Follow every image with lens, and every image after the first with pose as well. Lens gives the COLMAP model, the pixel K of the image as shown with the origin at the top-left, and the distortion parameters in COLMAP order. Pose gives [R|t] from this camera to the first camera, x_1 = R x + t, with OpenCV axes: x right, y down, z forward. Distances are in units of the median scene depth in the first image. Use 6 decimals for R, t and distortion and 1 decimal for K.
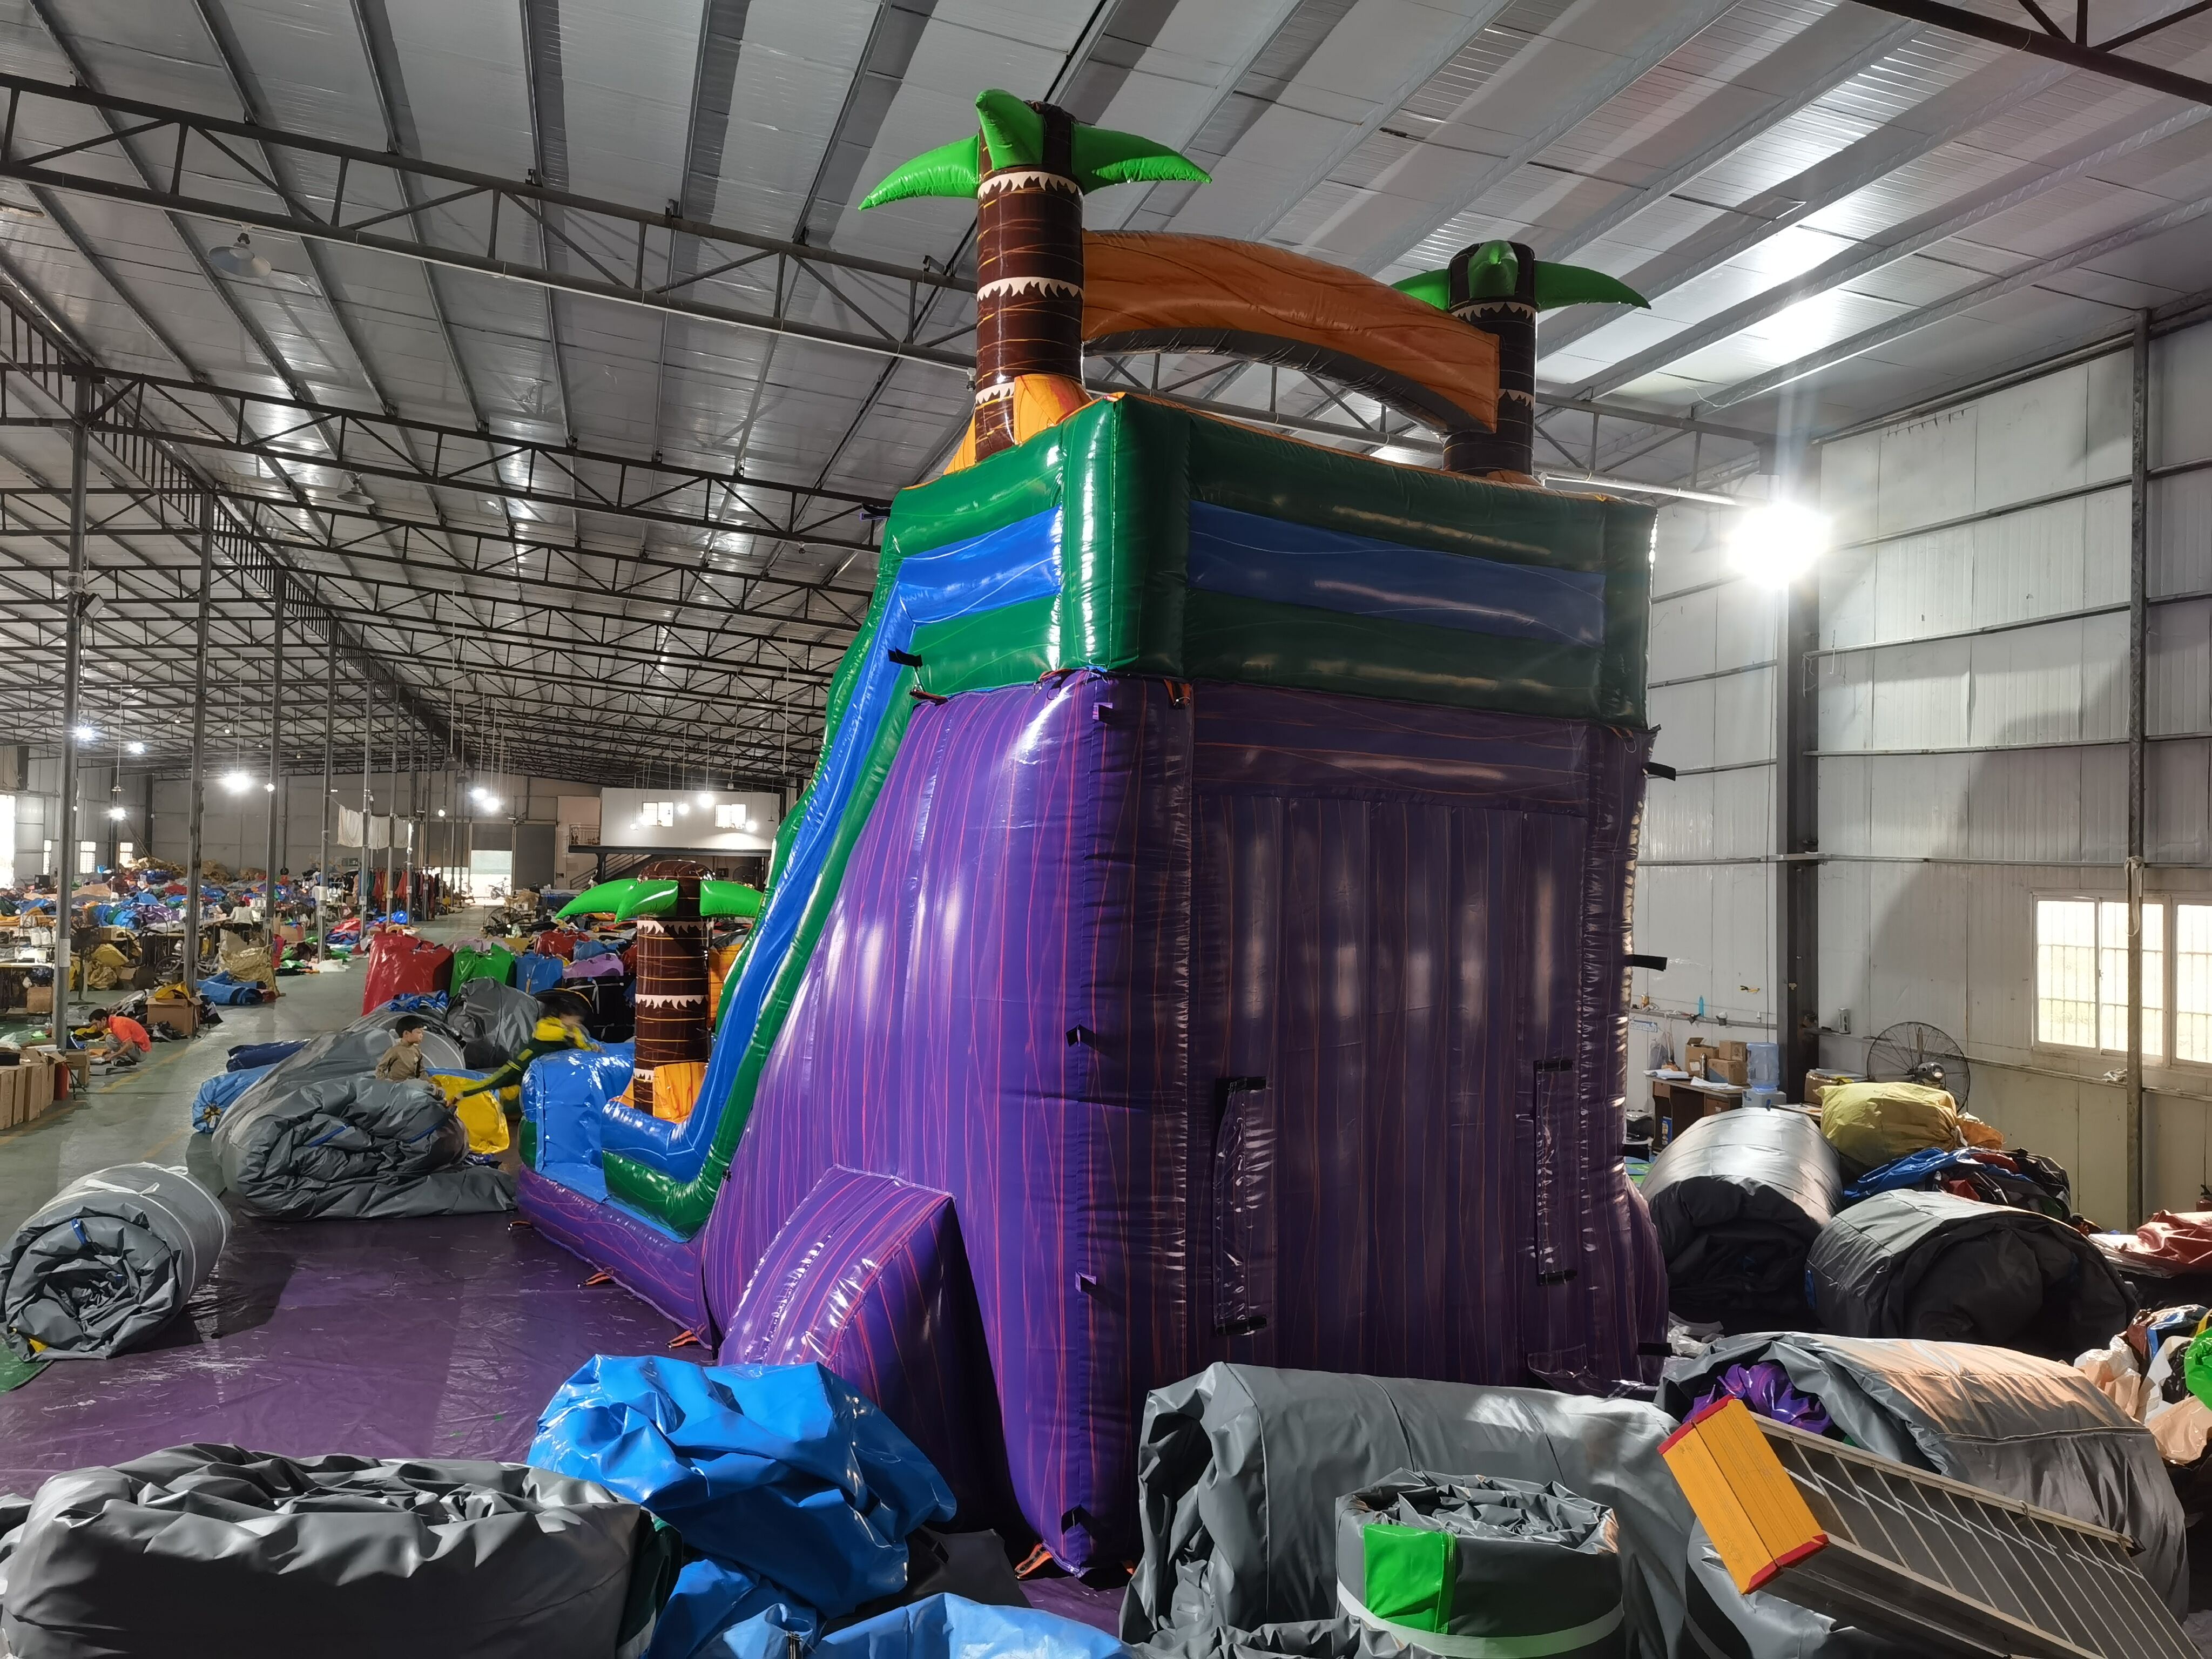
lens RADIAL K [[1727.7, 0, 1092.2], [0, 1727.7, 822.7], [0, 0, 1]] dist [0.102499, -0.149939]
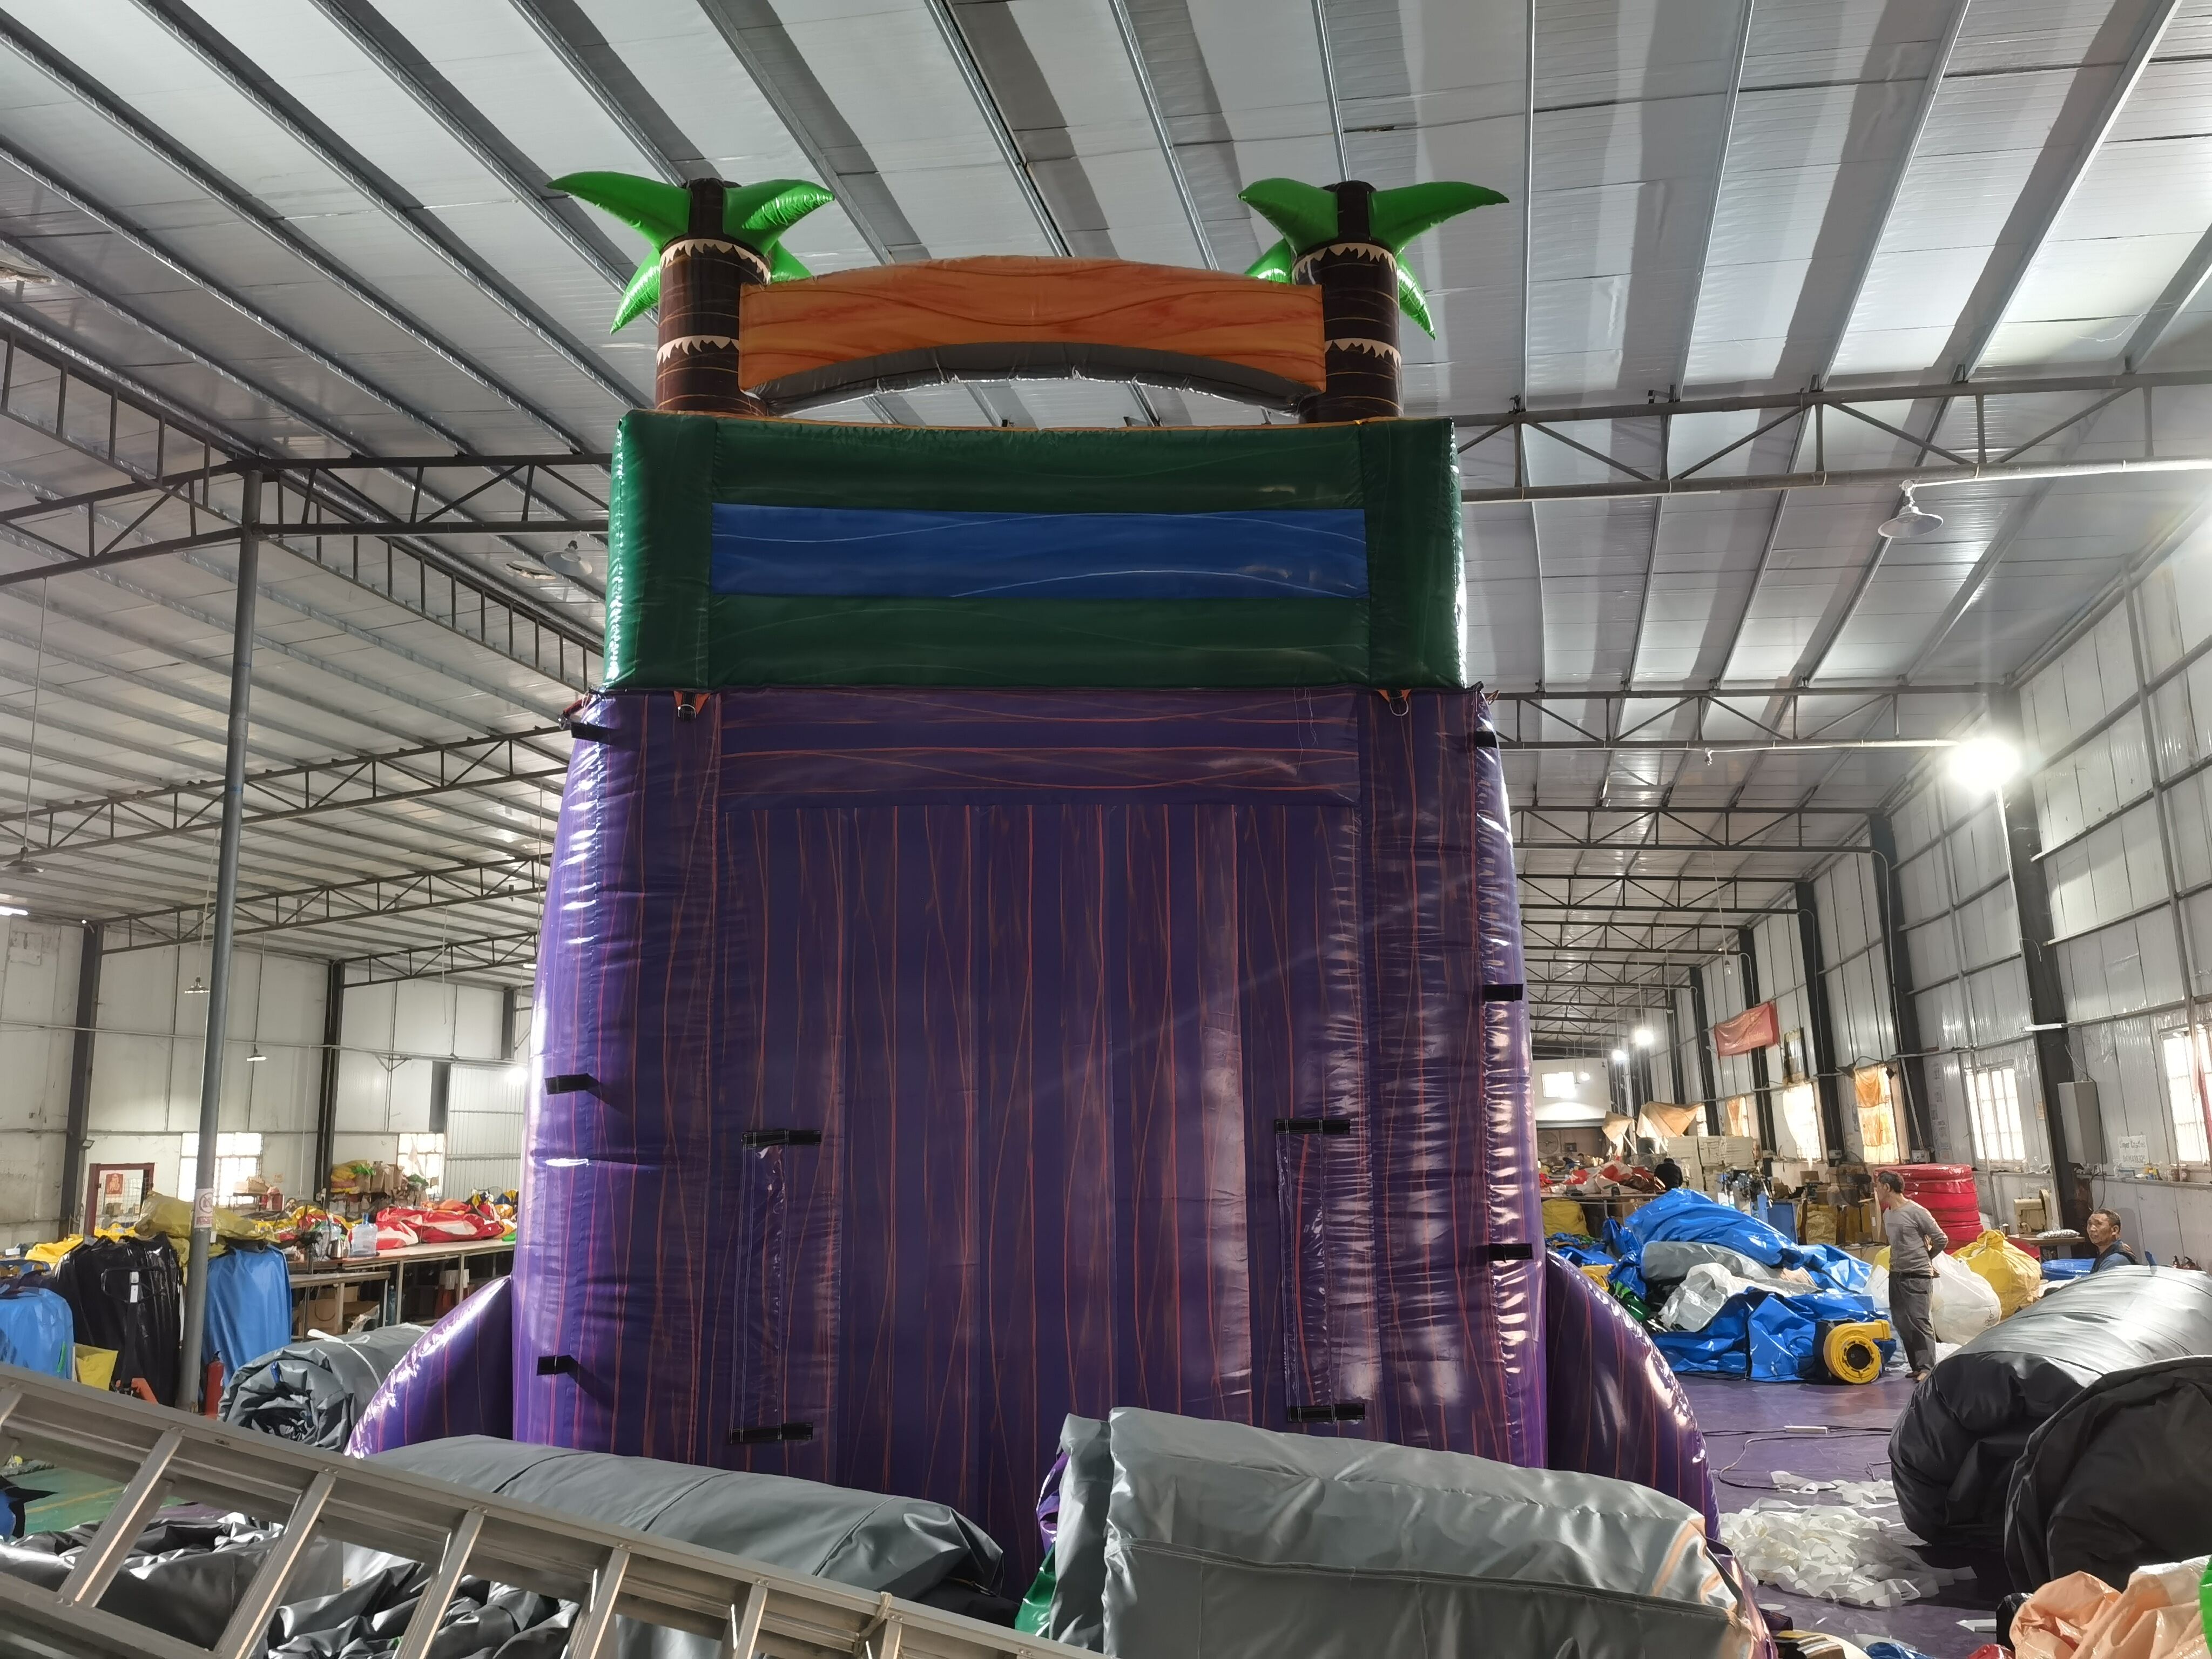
lens RADIAL K [[1727.7, 0, 1092.2], [0, 1727.7, 822.7], [0, 0, 1]] dist [0.102499, -0.149939]
pose [[0.861274, -0.140780, -0.488249, 0.606279], [0.054677, 0.980953, -0.186393, 0.153227], [0.505190, 0.133840, 0.852567, 0.301843]]
